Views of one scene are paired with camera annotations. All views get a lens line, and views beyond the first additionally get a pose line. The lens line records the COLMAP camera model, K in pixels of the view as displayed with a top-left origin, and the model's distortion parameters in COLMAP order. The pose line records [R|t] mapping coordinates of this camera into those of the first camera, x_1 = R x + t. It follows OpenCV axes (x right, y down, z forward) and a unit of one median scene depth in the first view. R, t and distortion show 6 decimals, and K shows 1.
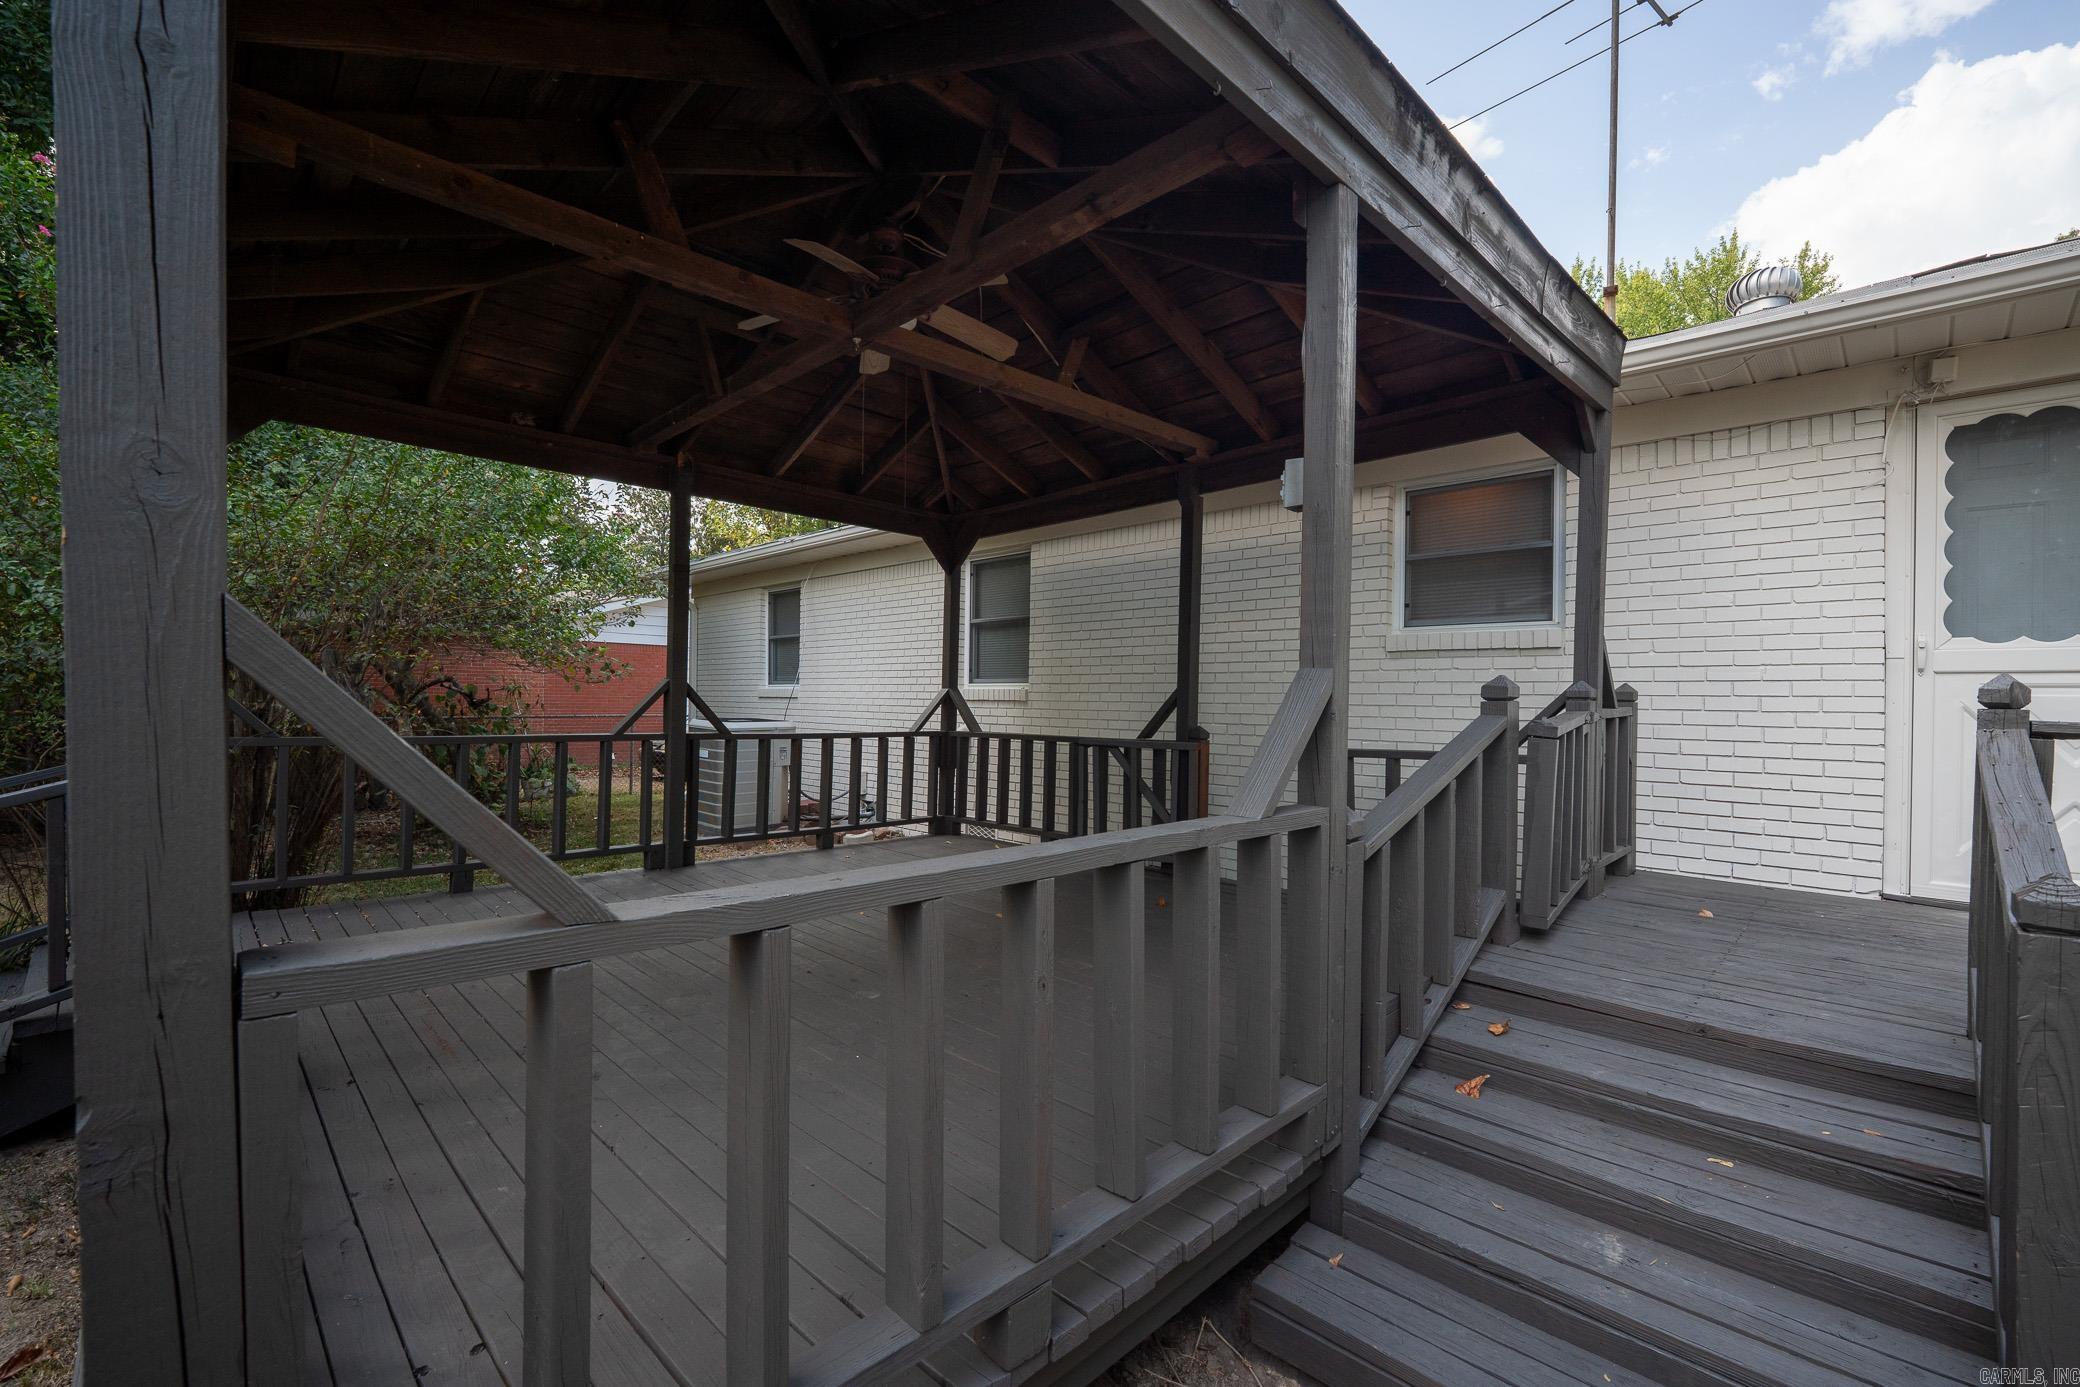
lens RADIAL K [[904.3, 0, 1029.7], [0, 904.3, 707.9], [0, 0, 1]] dist [-0.000757, -0.000134]
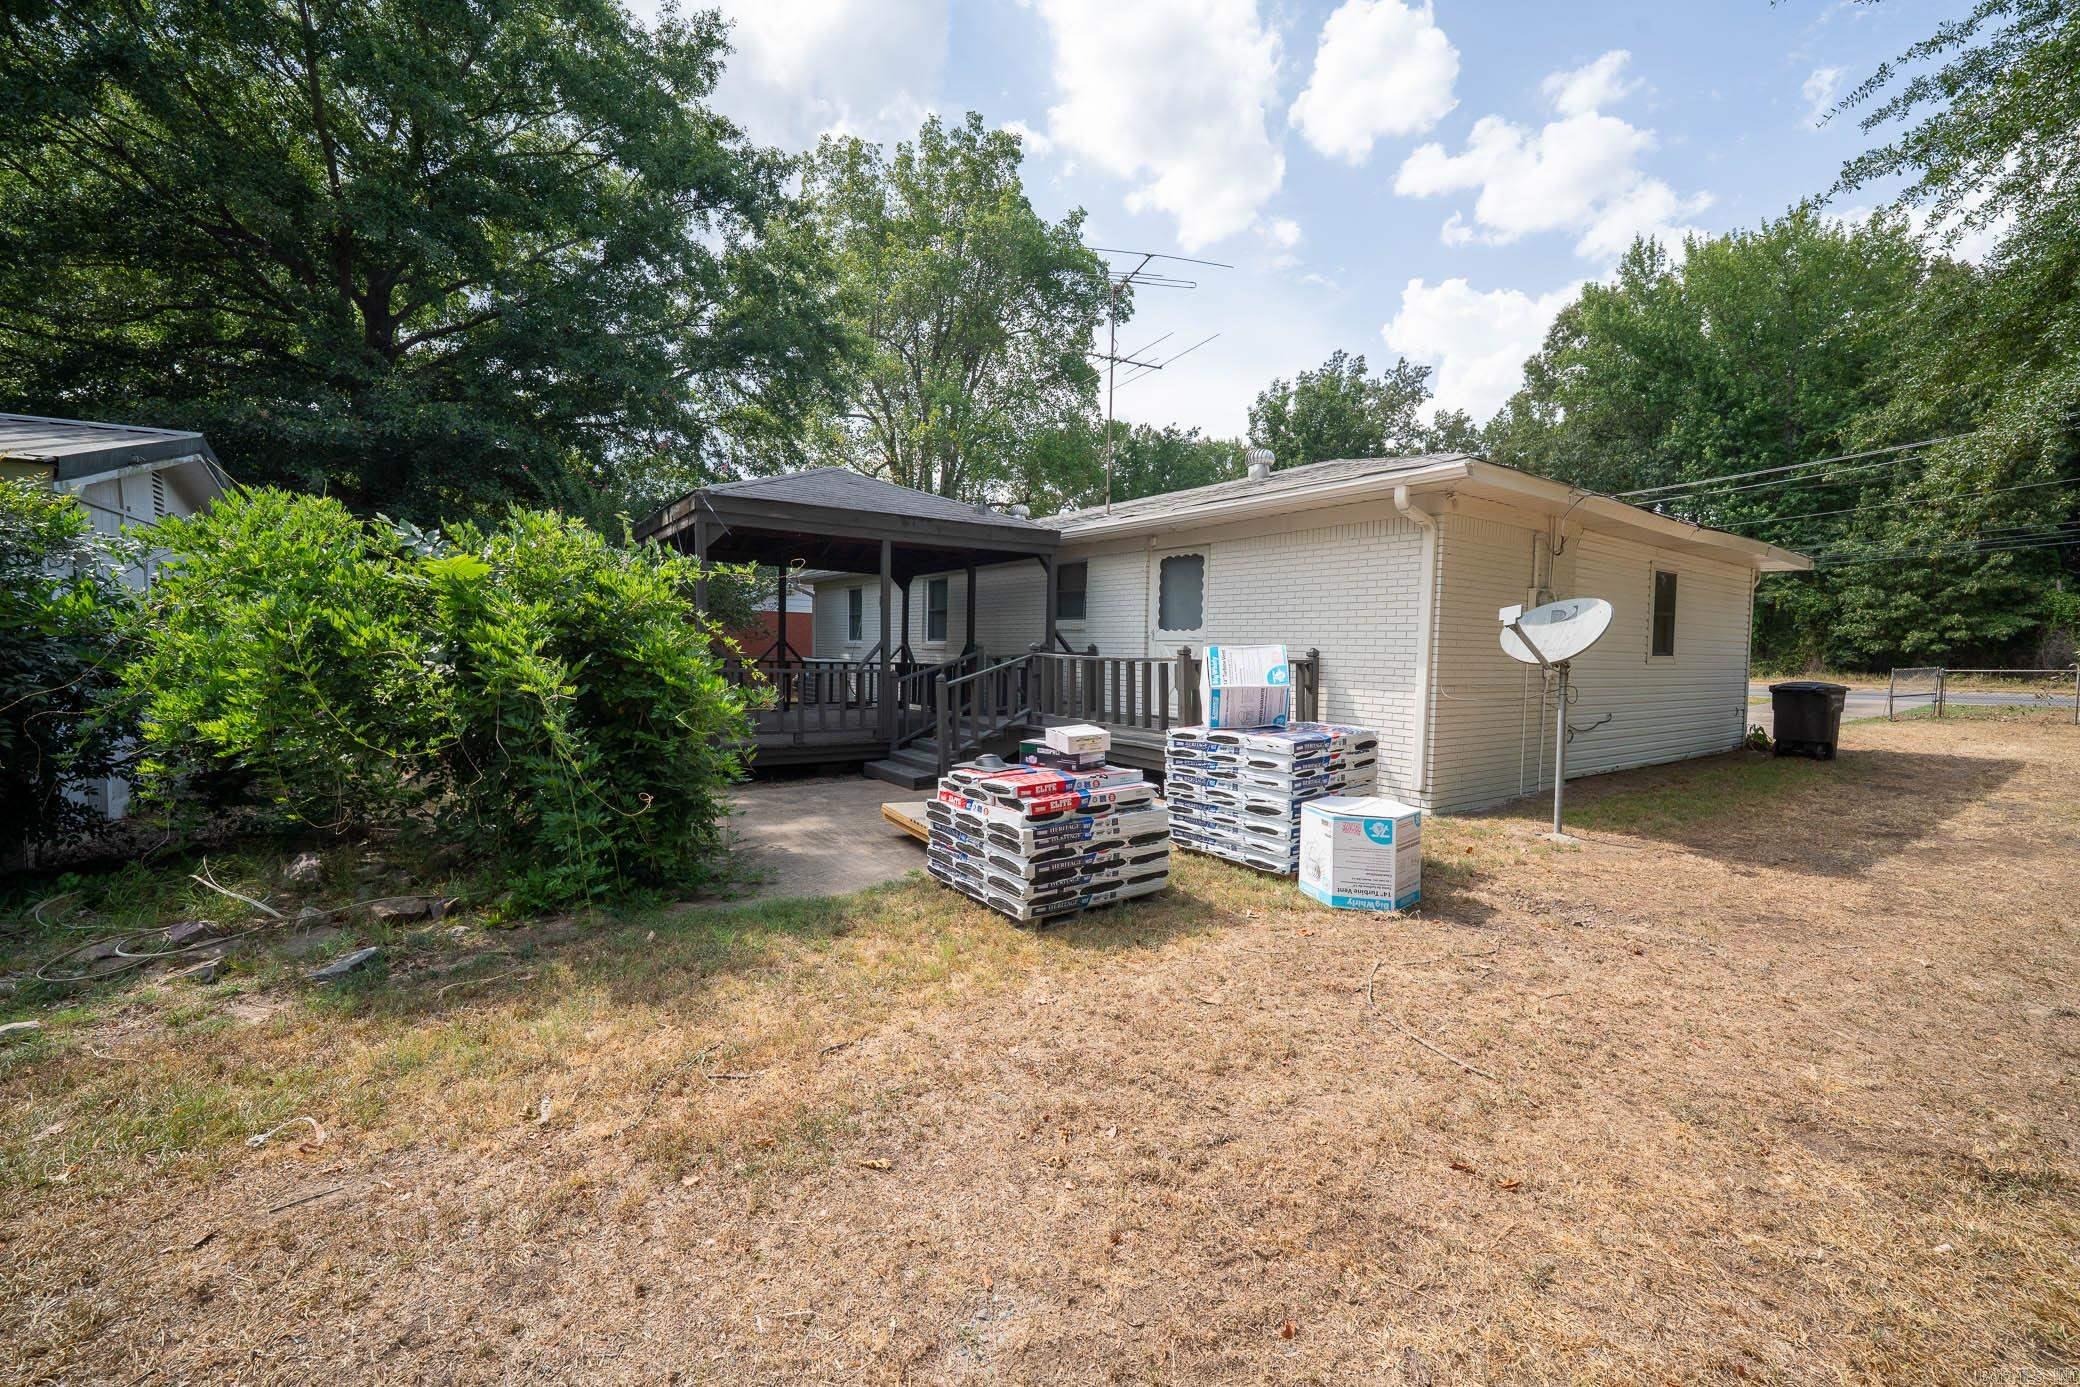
lens RADIAL K [[904.3, 0, 1029.7], [0, 904.3, 707.9], [0, 0, 1]] dist [-0.000757, -0.000134]
pose [[0.982583, 0.018451, -0.184903, 0.760240], [-0.008458, 0.998468, 0.054686, 0.015620], [0.185629, -0.052169, 0.981234, -1.363421]]
